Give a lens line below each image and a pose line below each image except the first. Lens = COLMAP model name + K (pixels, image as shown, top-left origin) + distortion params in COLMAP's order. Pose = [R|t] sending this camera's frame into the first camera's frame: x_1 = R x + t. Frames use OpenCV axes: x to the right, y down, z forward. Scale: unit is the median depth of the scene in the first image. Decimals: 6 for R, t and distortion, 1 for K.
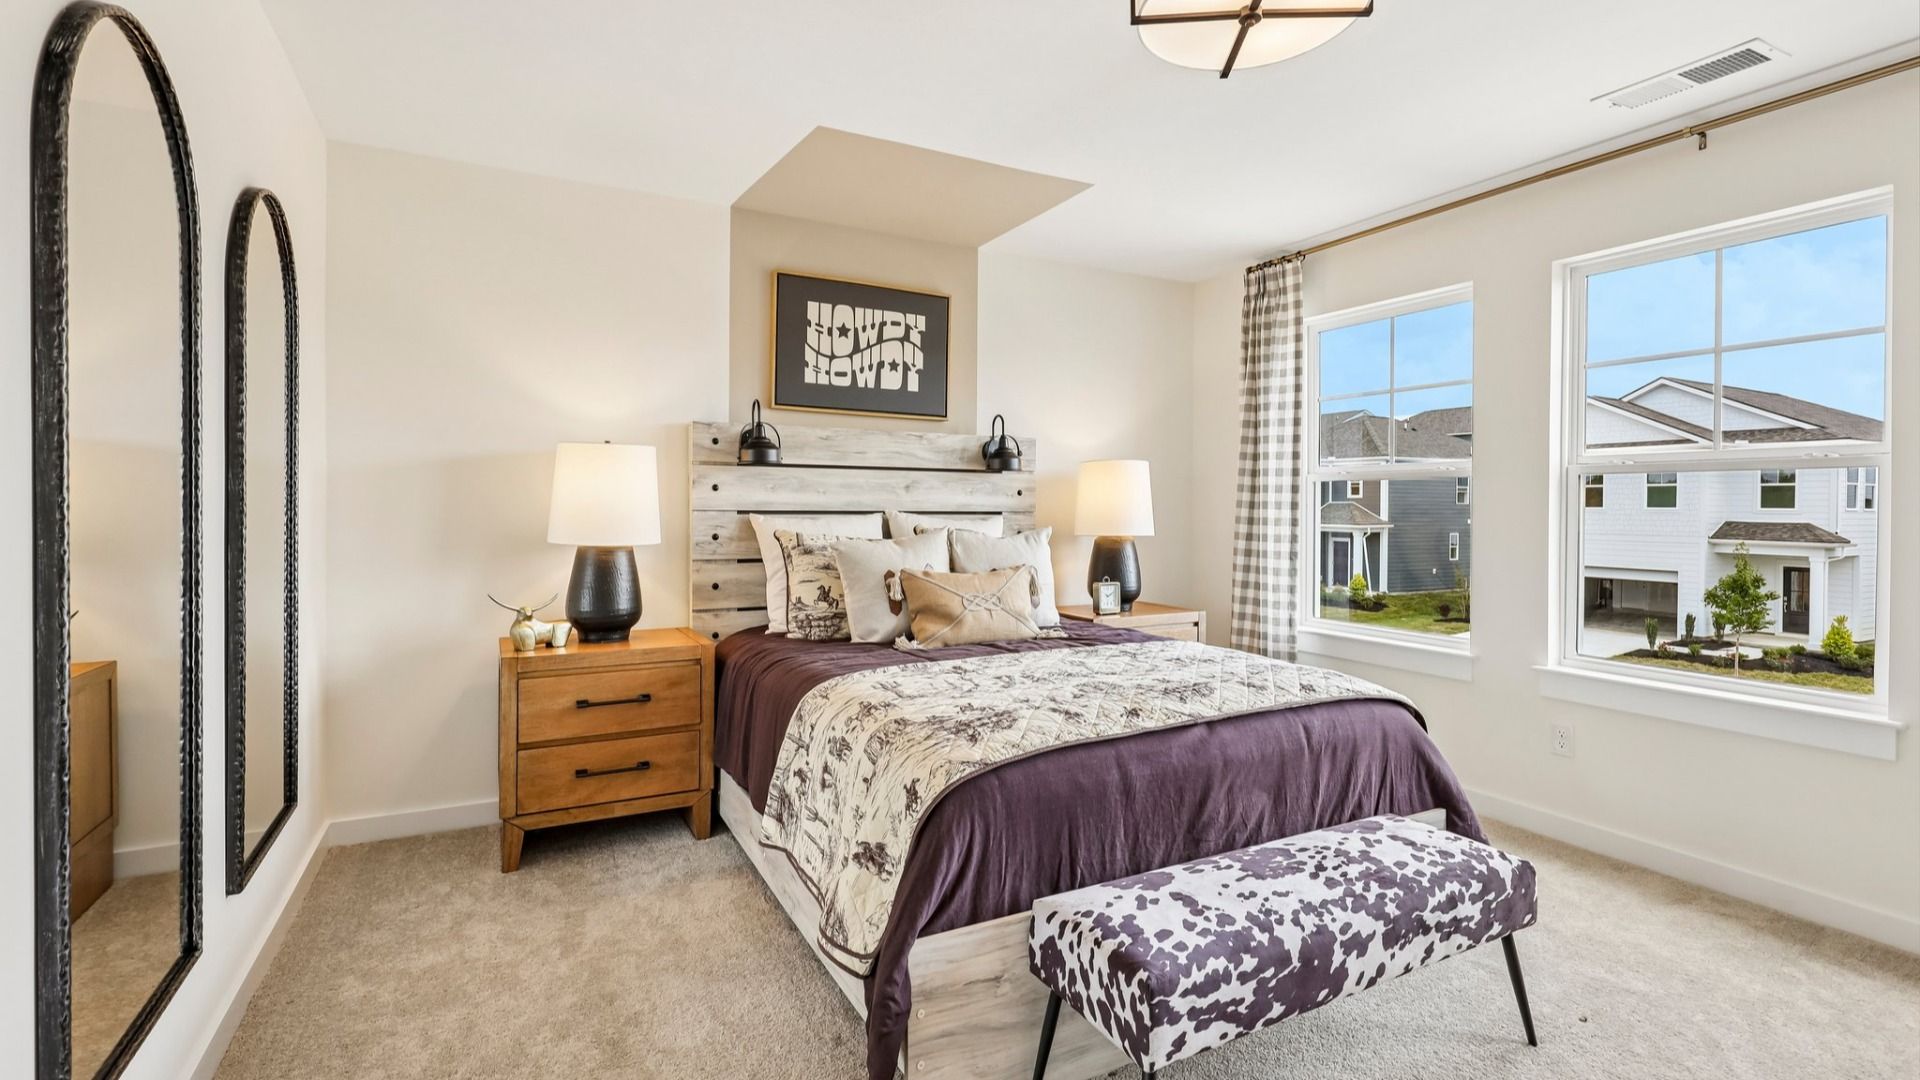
lens RADIAL K [[867.1, 0, 960.5], [0, 867.1, 474.7], [0, 0, 1]] dist [0.001236, 0.000188]
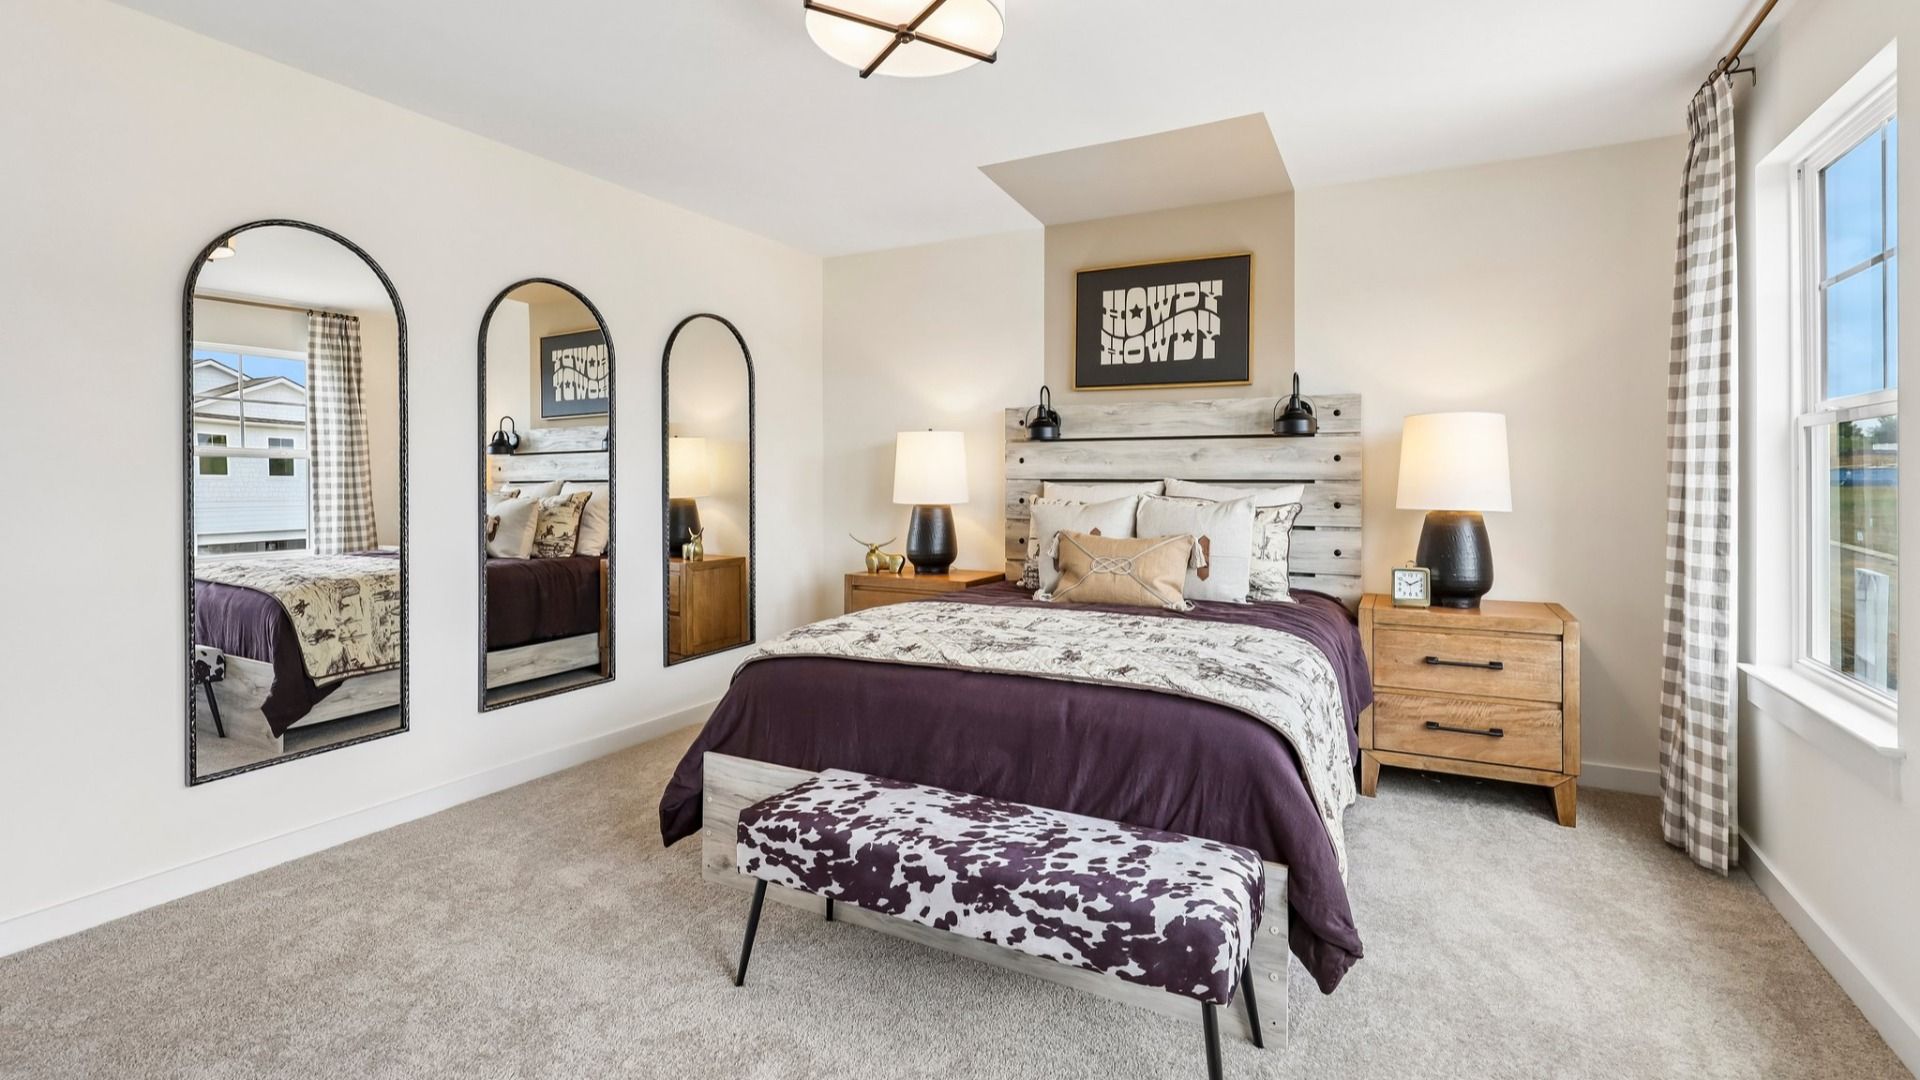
lens RADIAL K [[867.1, 0, 960.5], [0, 867.1, 474.7], [0, 0, 1]] dist [0.001236, 0.000188]
pose [[0.561282, -0.009280, -0.827573, 0.639962], [0.032050, 0.999431, 0.010529, 0.017841], [0.827004, -0.032434, 0.561260, 0.214835]]
